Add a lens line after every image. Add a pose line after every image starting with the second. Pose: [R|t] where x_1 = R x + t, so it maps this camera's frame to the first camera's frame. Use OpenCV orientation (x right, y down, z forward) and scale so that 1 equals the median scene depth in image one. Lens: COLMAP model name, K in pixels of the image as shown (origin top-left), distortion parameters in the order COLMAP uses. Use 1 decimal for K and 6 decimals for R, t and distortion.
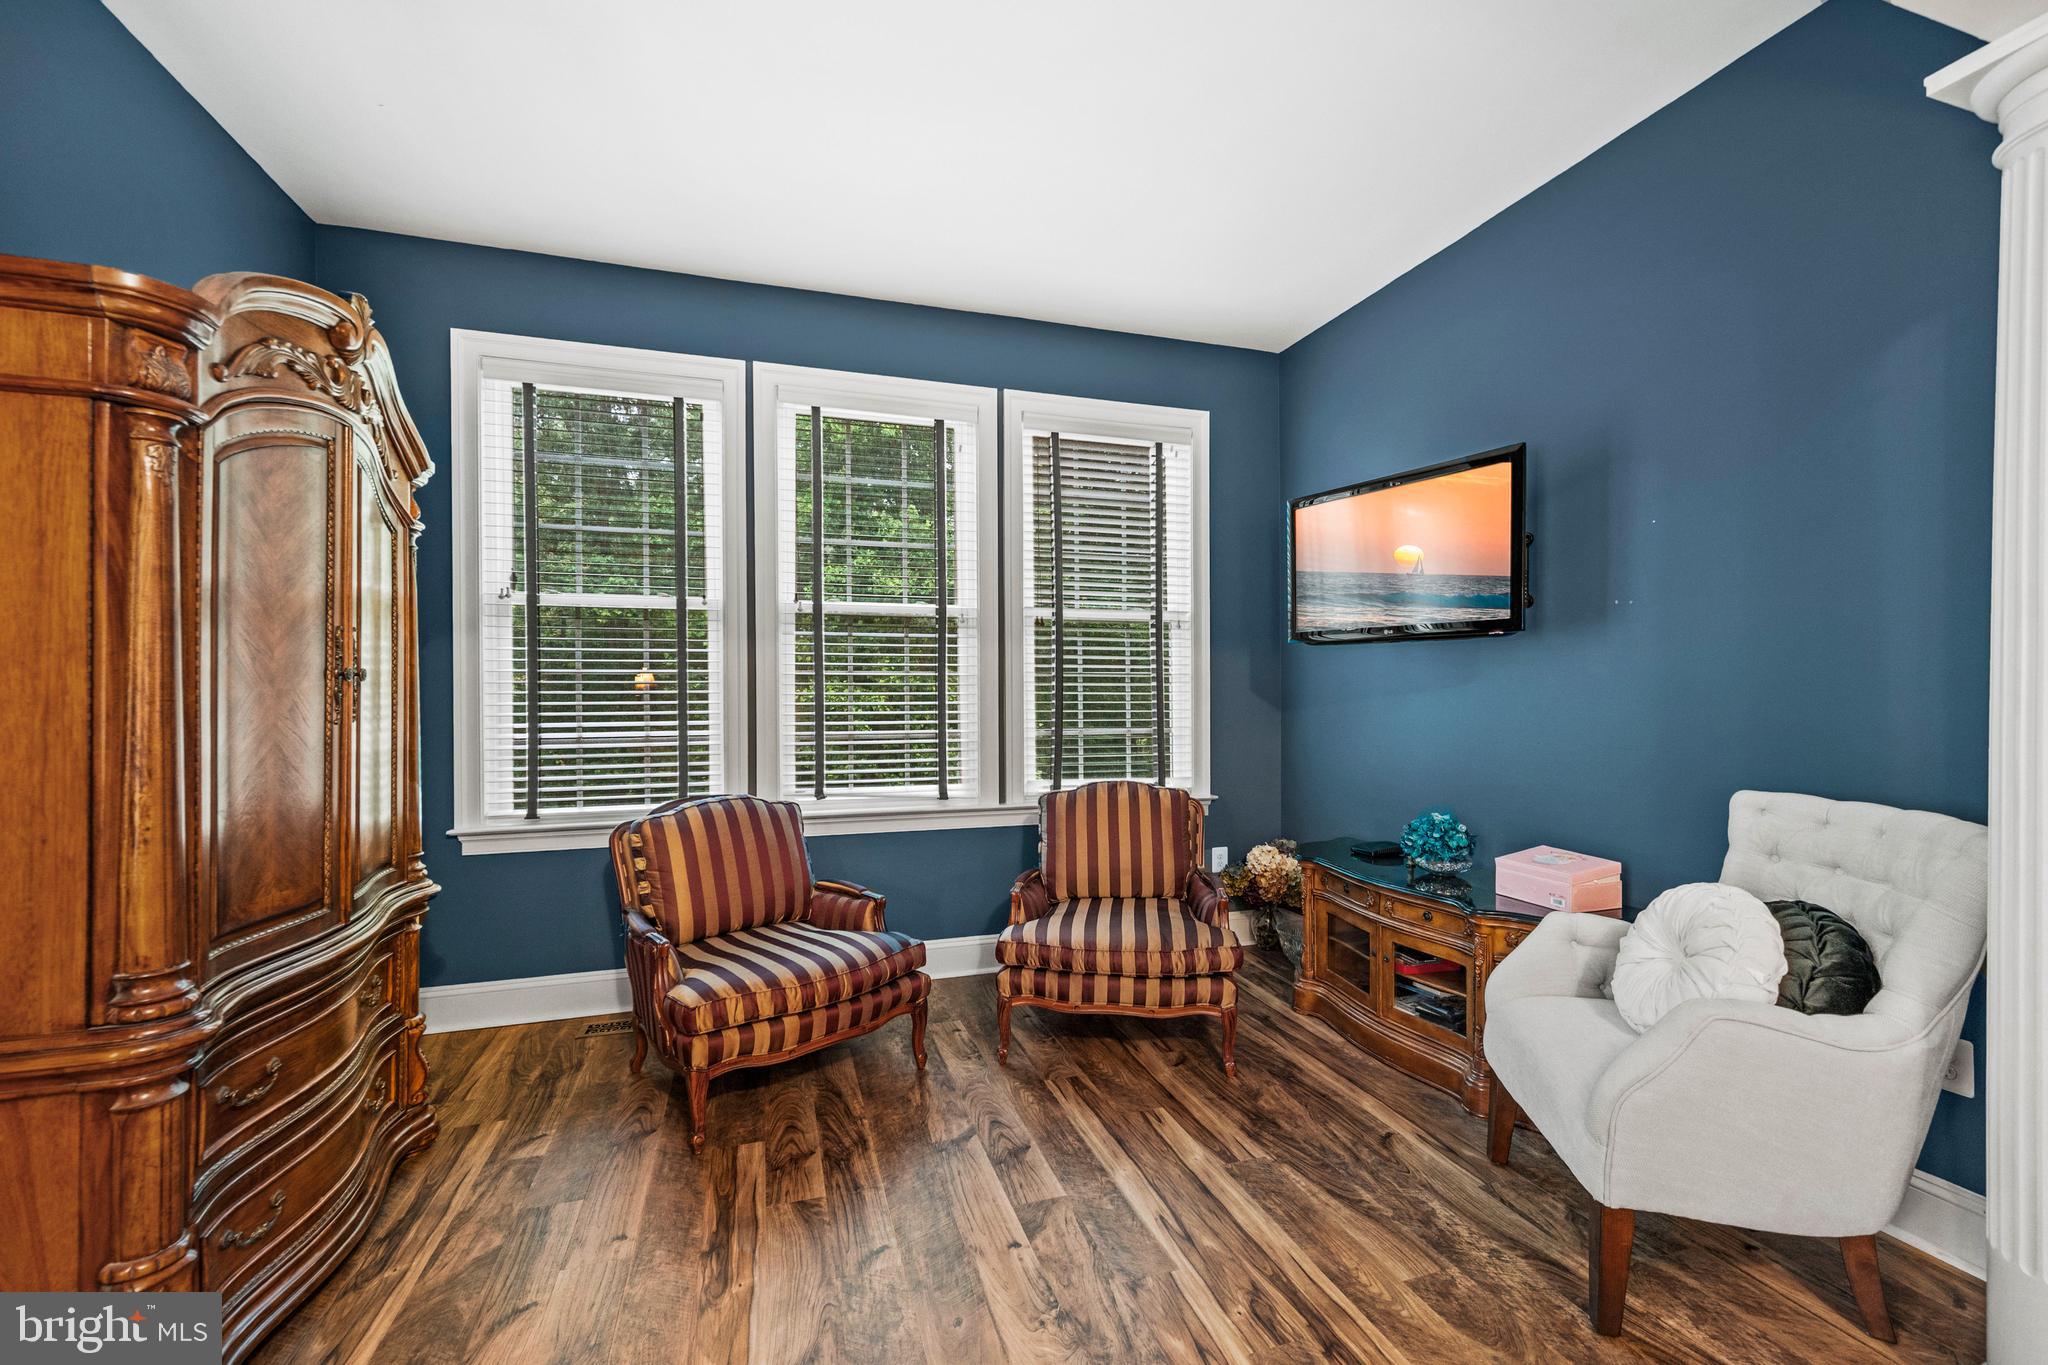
lens RADIAL K [[826.7, 0, 1019.1], [0, 826.7, 698.1], [0, 0, 1]] dist [0.005006, -0.000861]
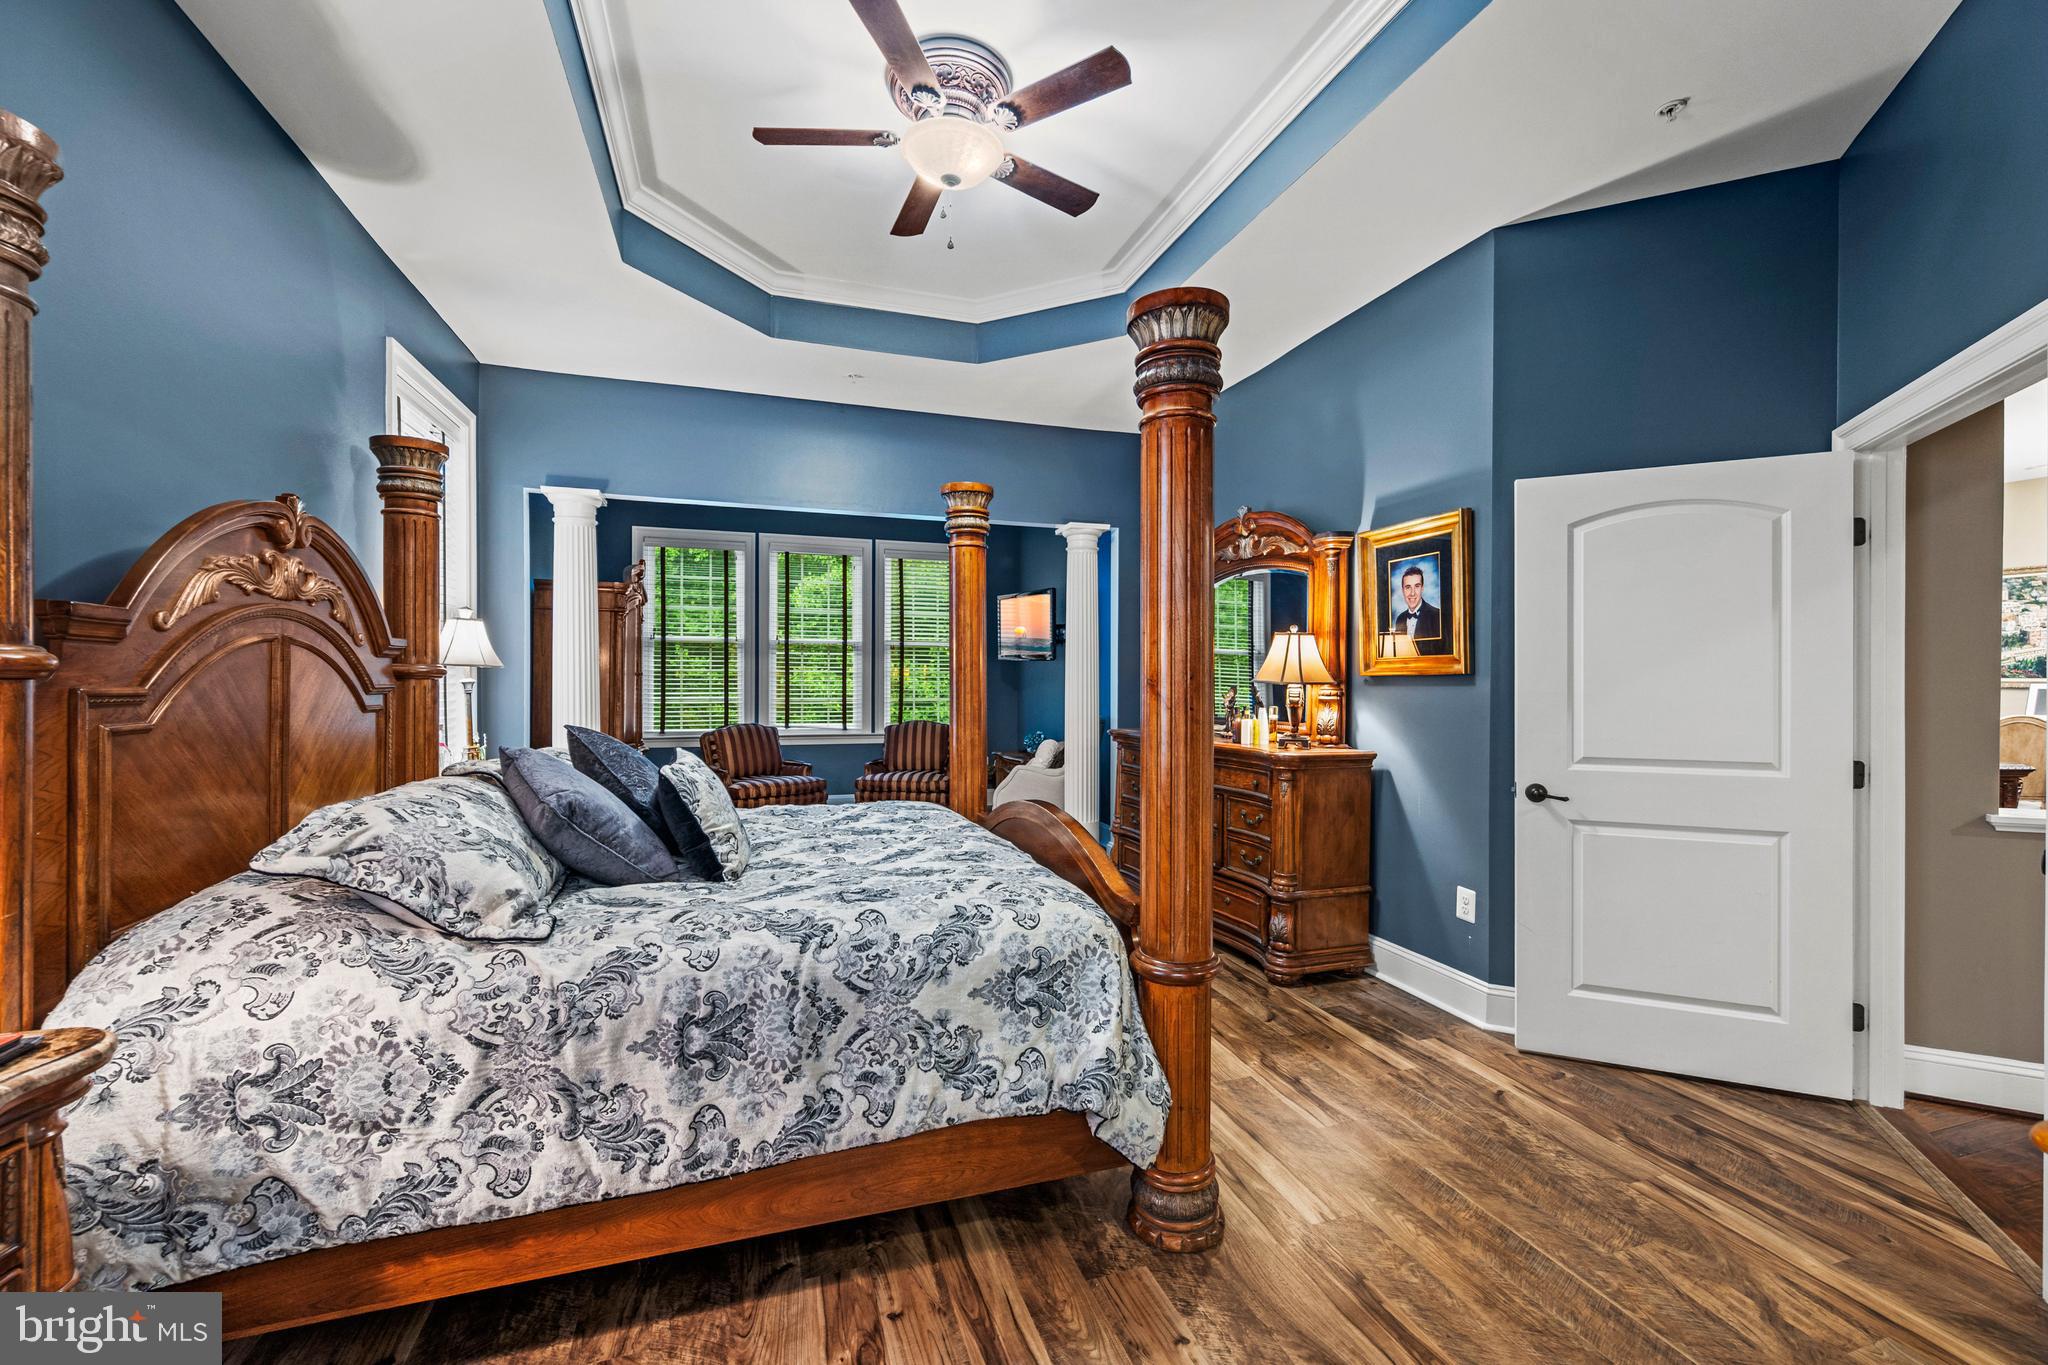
lens RADIAL K [[826.7, 0, 1014.2], [0, 826.7, 682.9], [0, 0, 1]] dist [0.005006, -0.000861]
pose [[0.999961, 0.008785, 0.001351, 0.378049], [-0.008784, 0.999961, -0.000734, -0.003016], [-0.001357, 0.000722, 0.999999, -1.266561]]
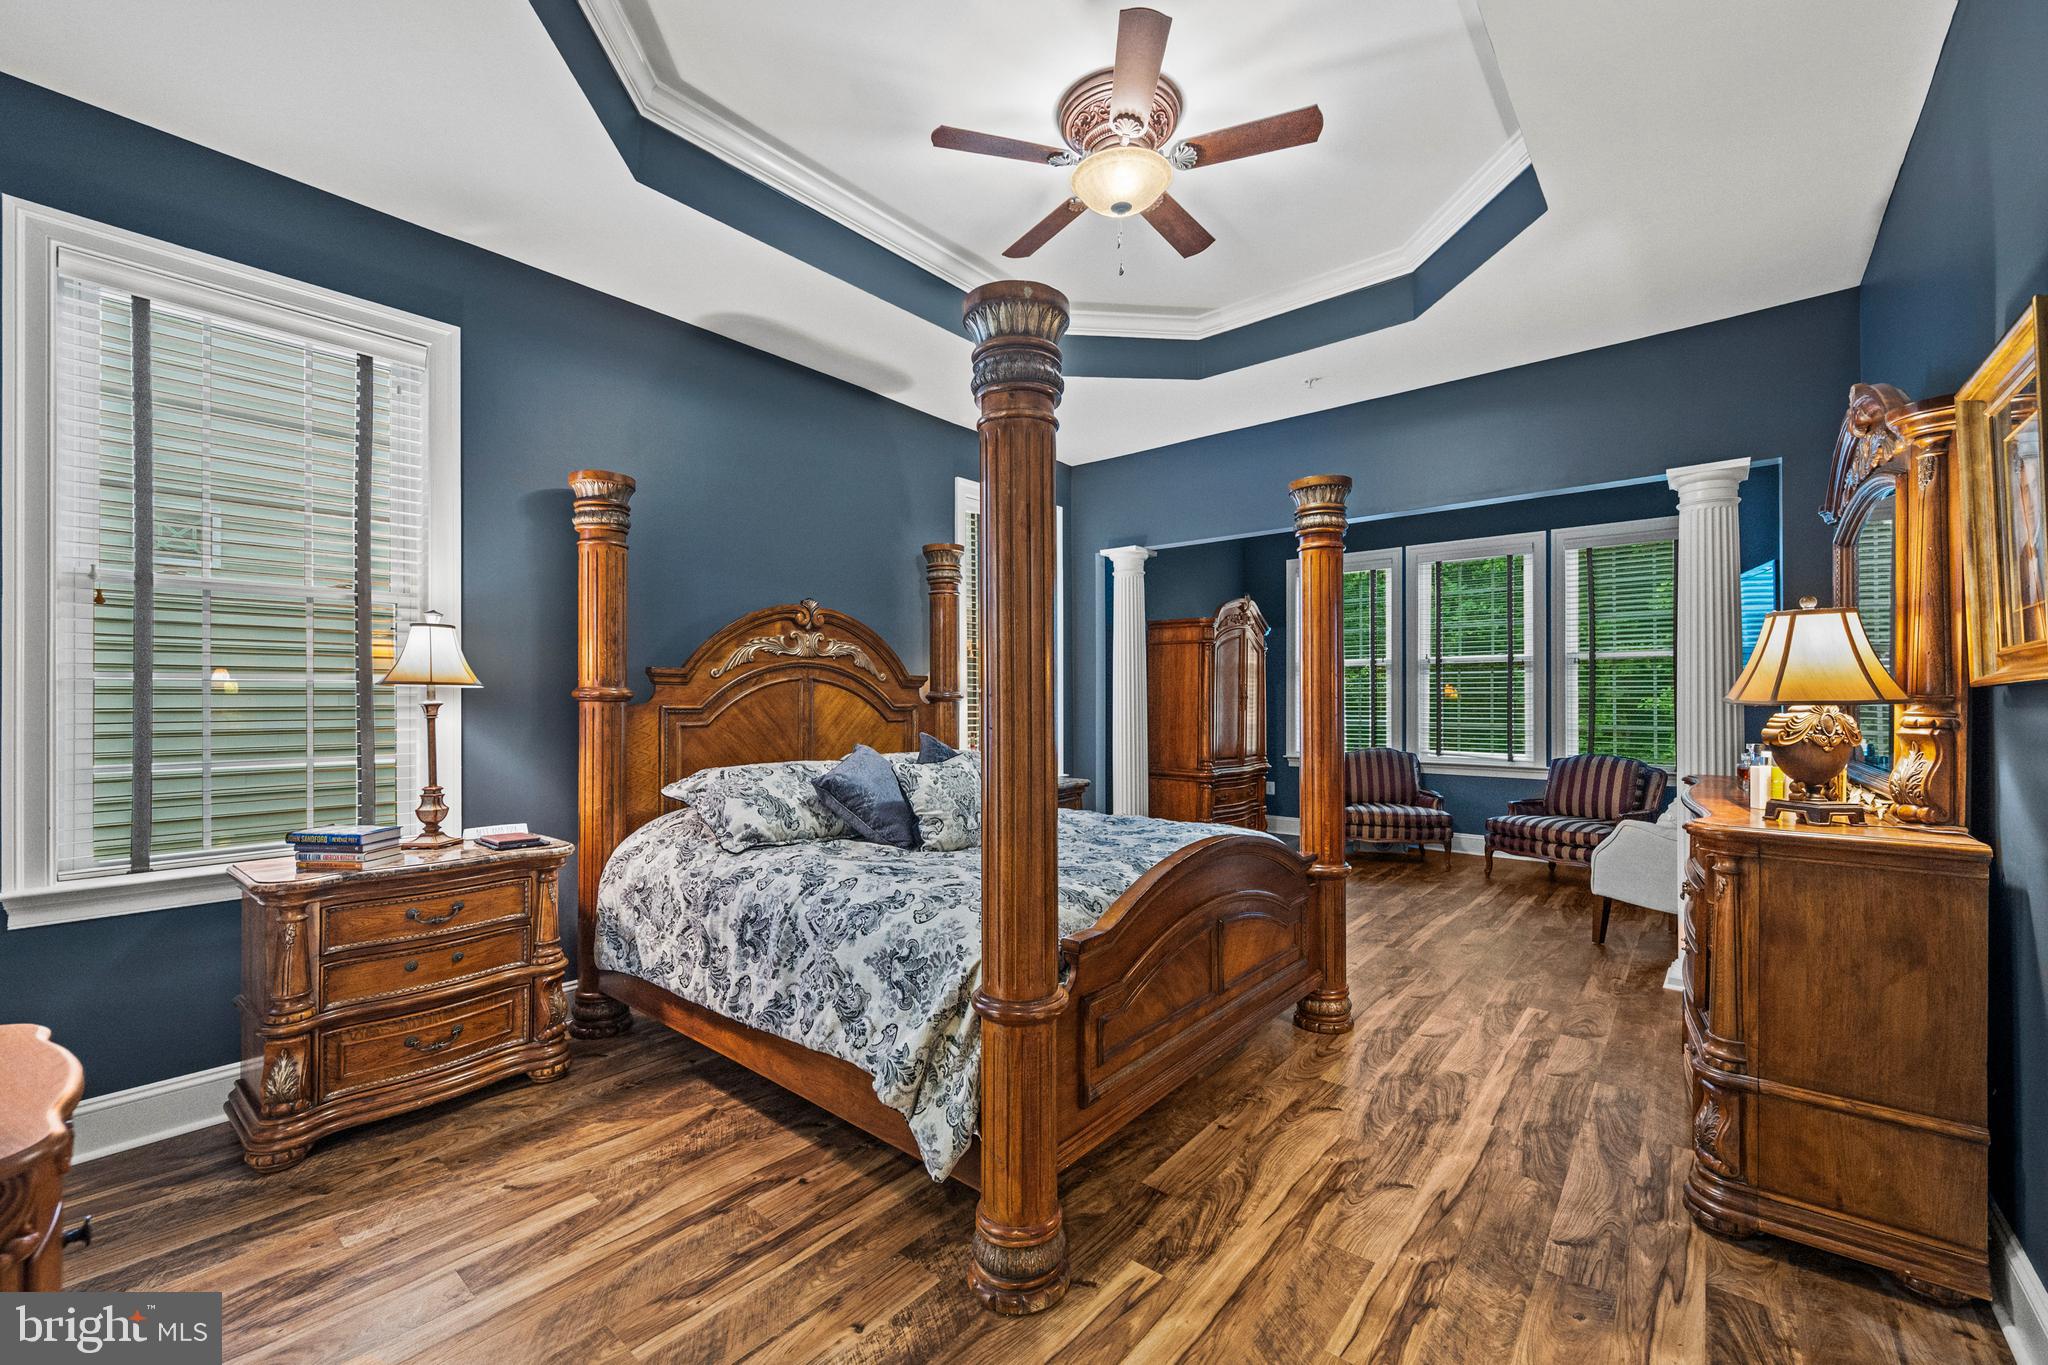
lens RADIAL K [[826.7, 0, 1021.7], [0, 826.7, 696.8], [0, 0, 1]] dist [0.005006, -0.000861]
pose [[0.524736, -0.001815, -0.851263, 0.978053], [-0.005690, 0.999968, -0.005640, -0.004104], [0.851246, 0.007803, 0.524709, -0.960083]]
